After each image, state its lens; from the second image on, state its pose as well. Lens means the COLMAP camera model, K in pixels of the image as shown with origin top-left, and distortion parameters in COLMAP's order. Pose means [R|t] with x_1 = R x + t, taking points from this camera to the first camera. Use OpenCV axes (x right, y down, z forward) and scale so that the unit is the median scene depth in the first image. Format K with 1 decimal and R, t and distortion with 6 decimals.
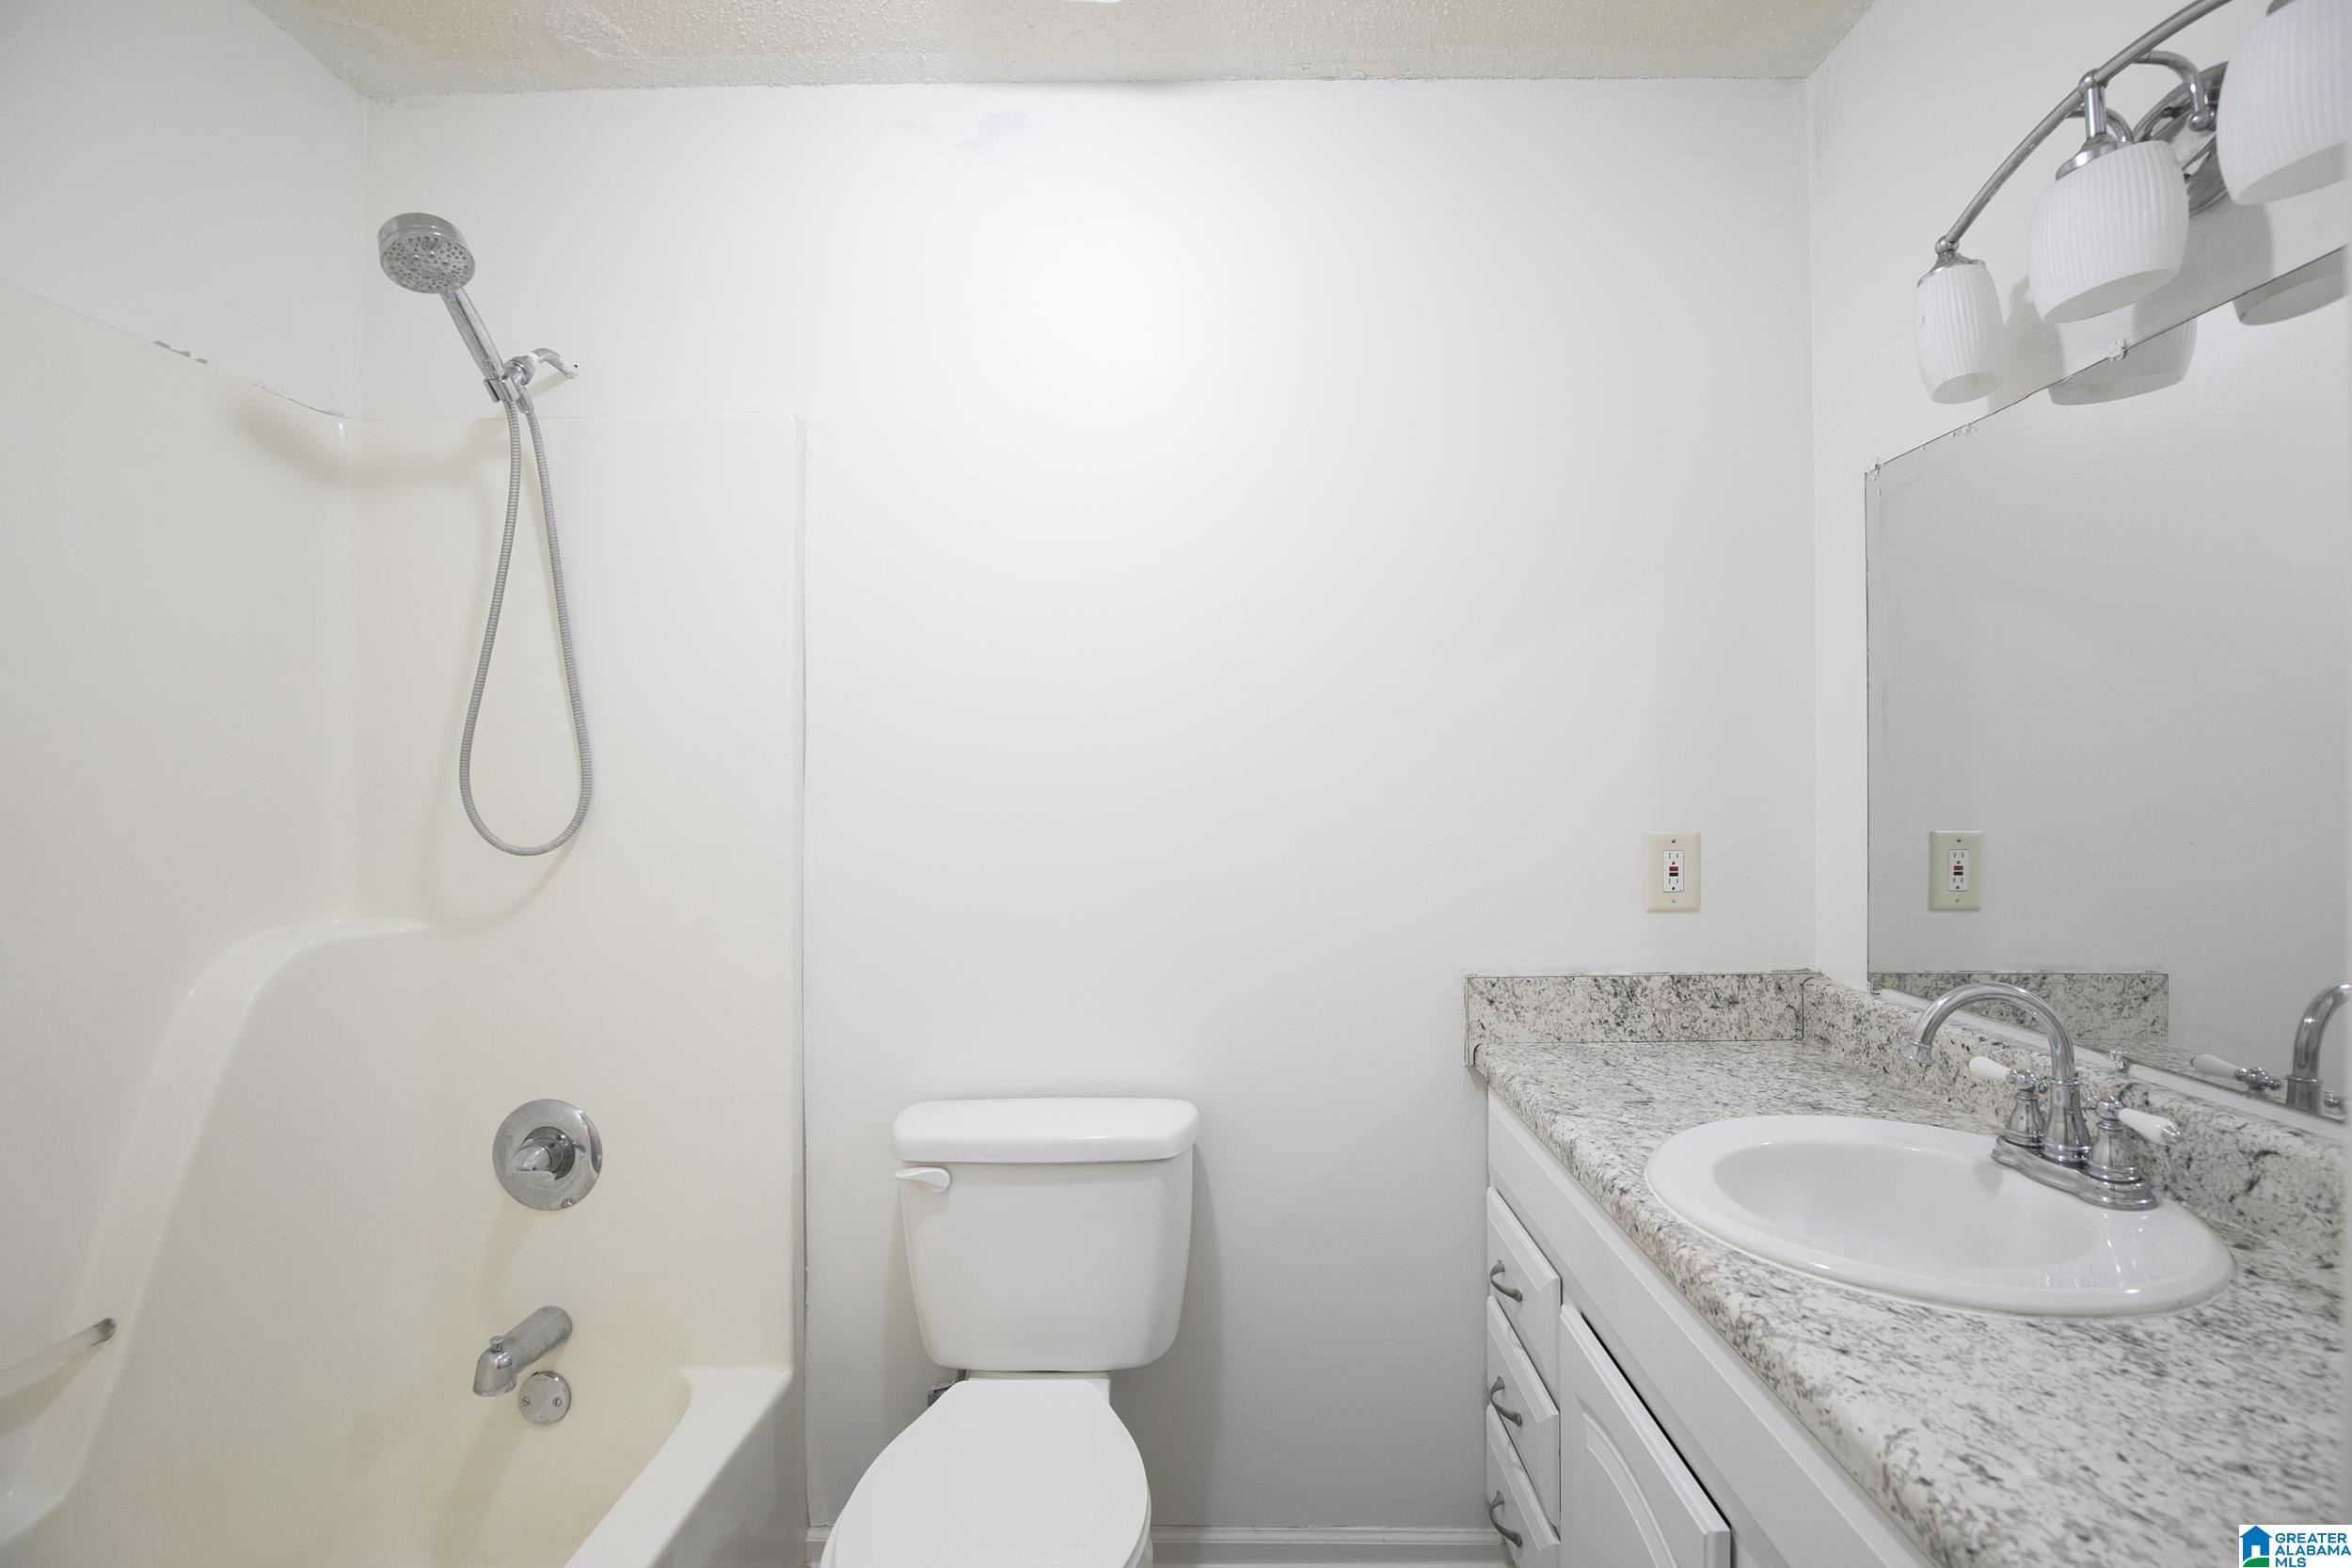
lens RADIAL K [[1075.7, 0, 1173.7], [0, 1075.7, 784.7], [0, 0, 1]] dist [-0.023316, 0.000074]
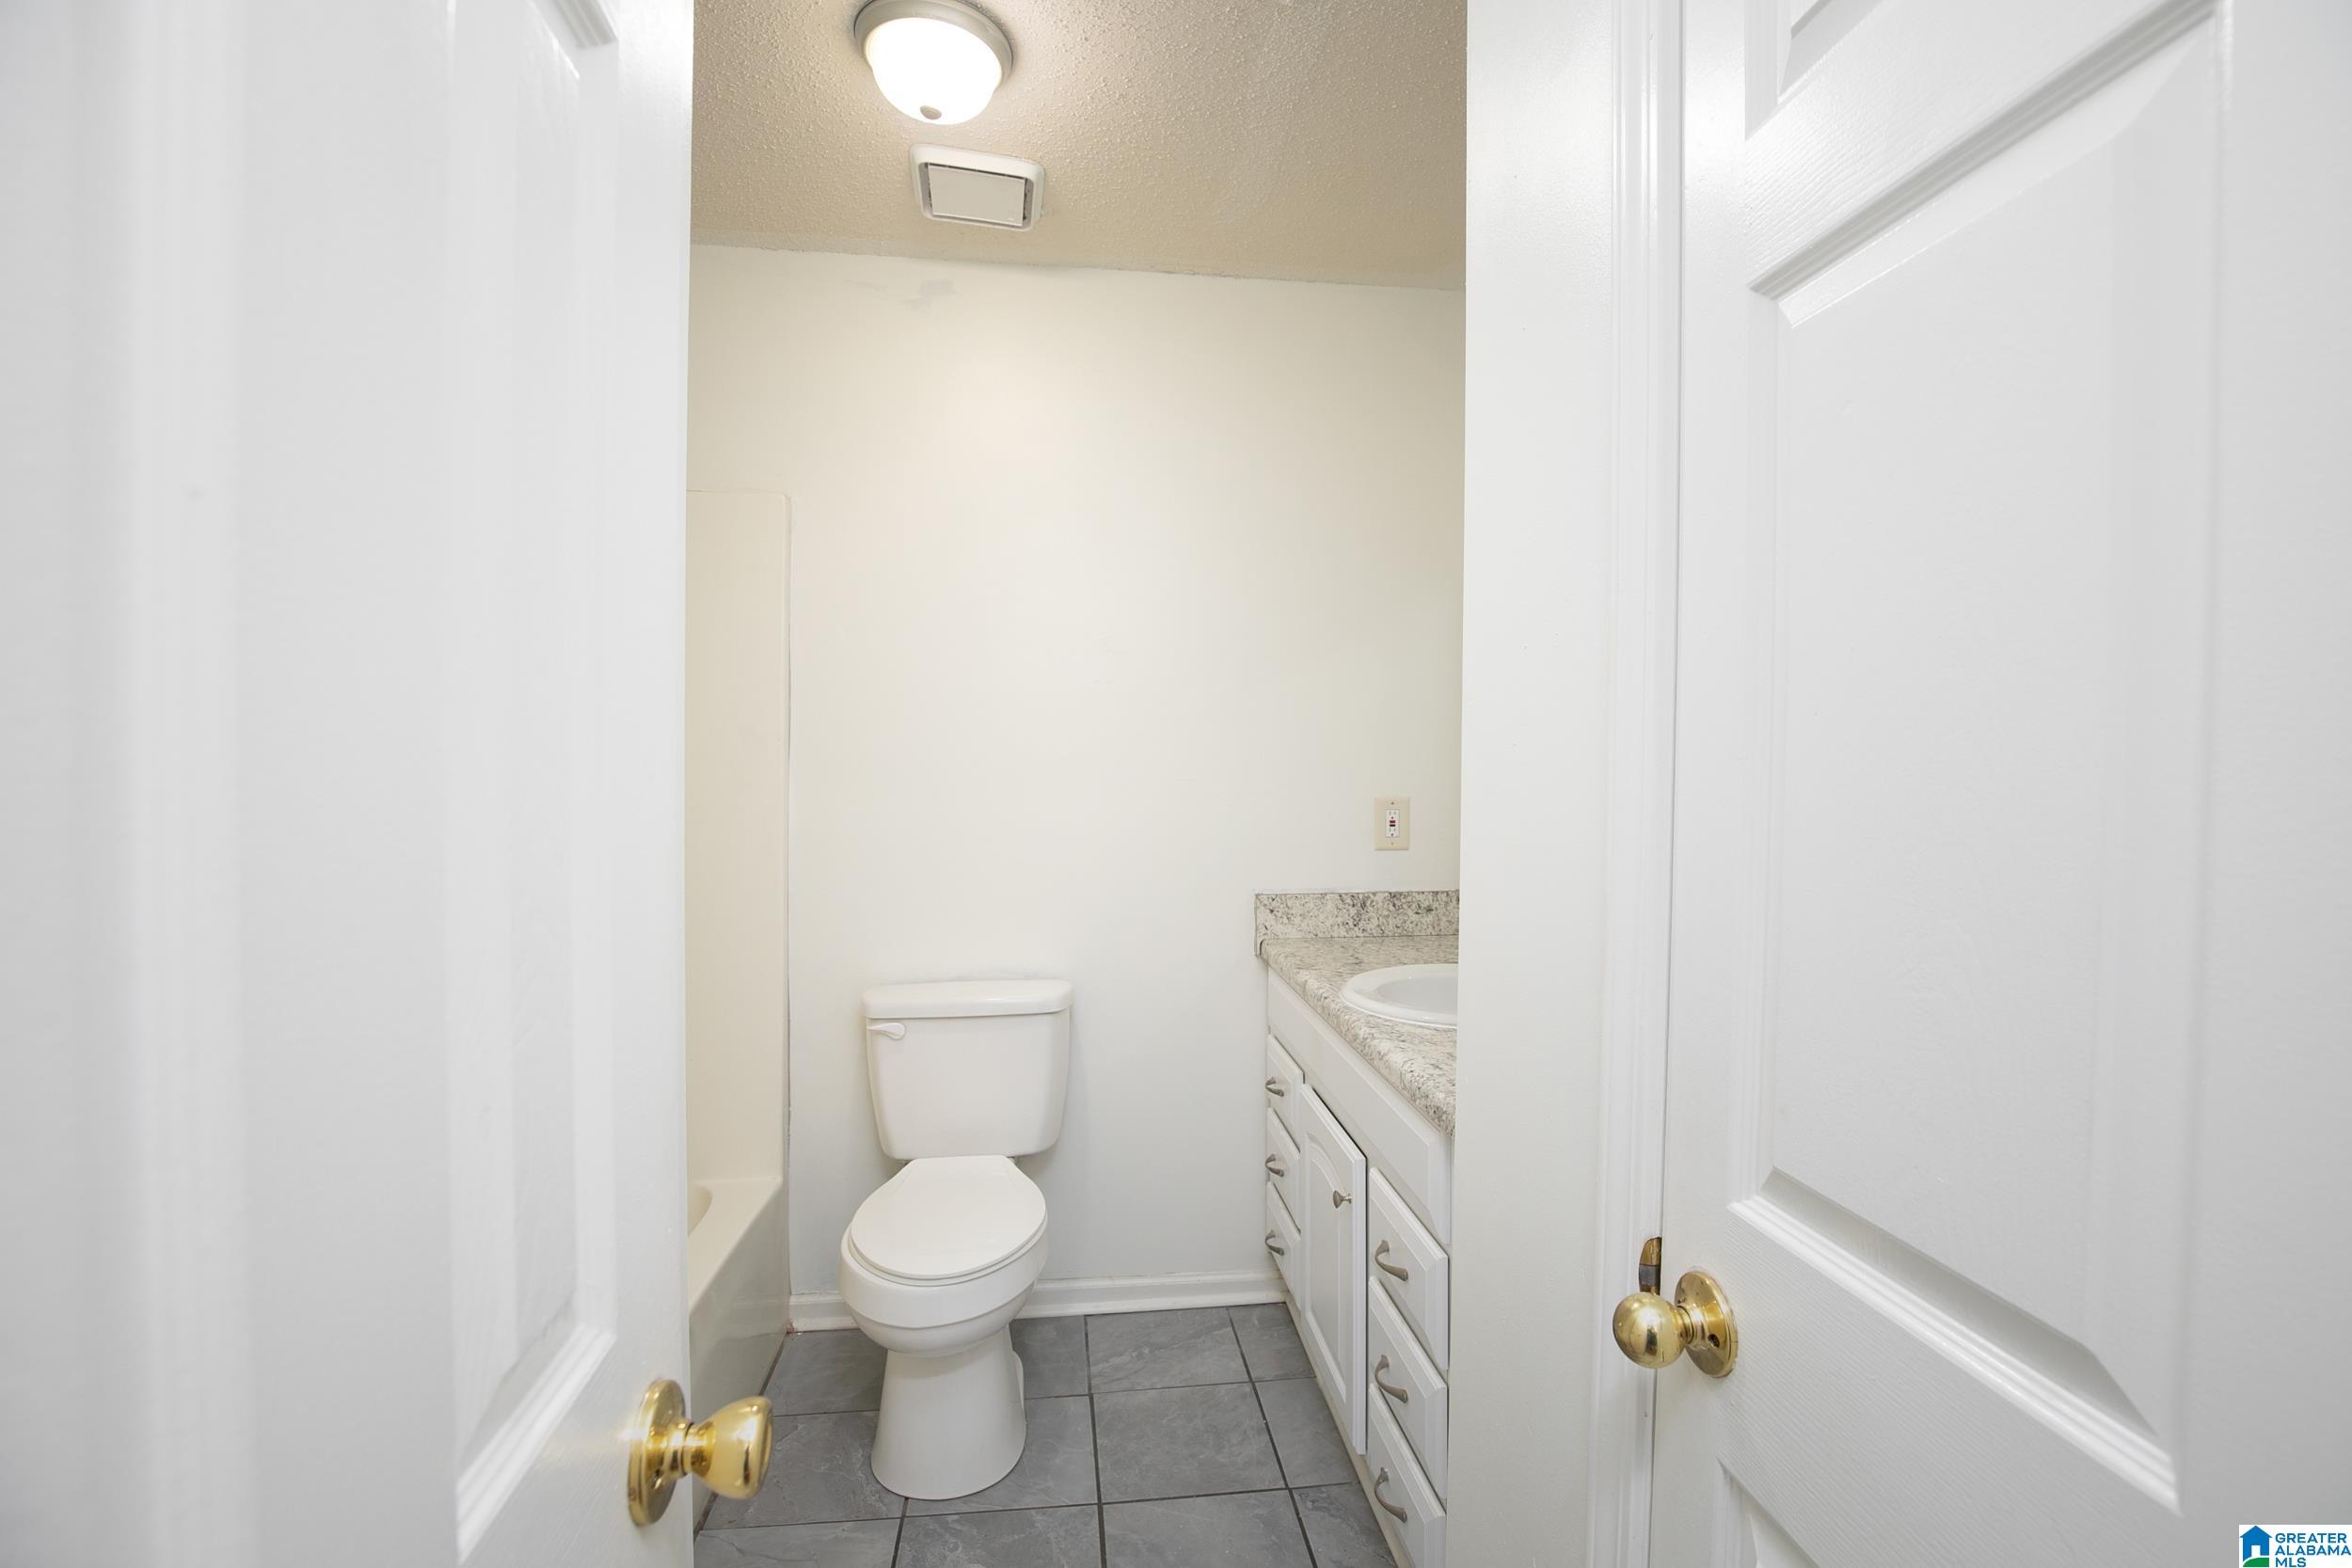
lens RADIAL K [[1075.7, 0, 1177.4], [0, 1075.7, 783.9], [0, 0, 1]] dist [-0.023316, 0.000074]
pose [[0.991143, 0.004999, 0.132704, -0.031953], [-0.006823, 0.999888, 0.013293, 0.007543], [-0.132623, -0.014080, 0.991067, -0.456063]]
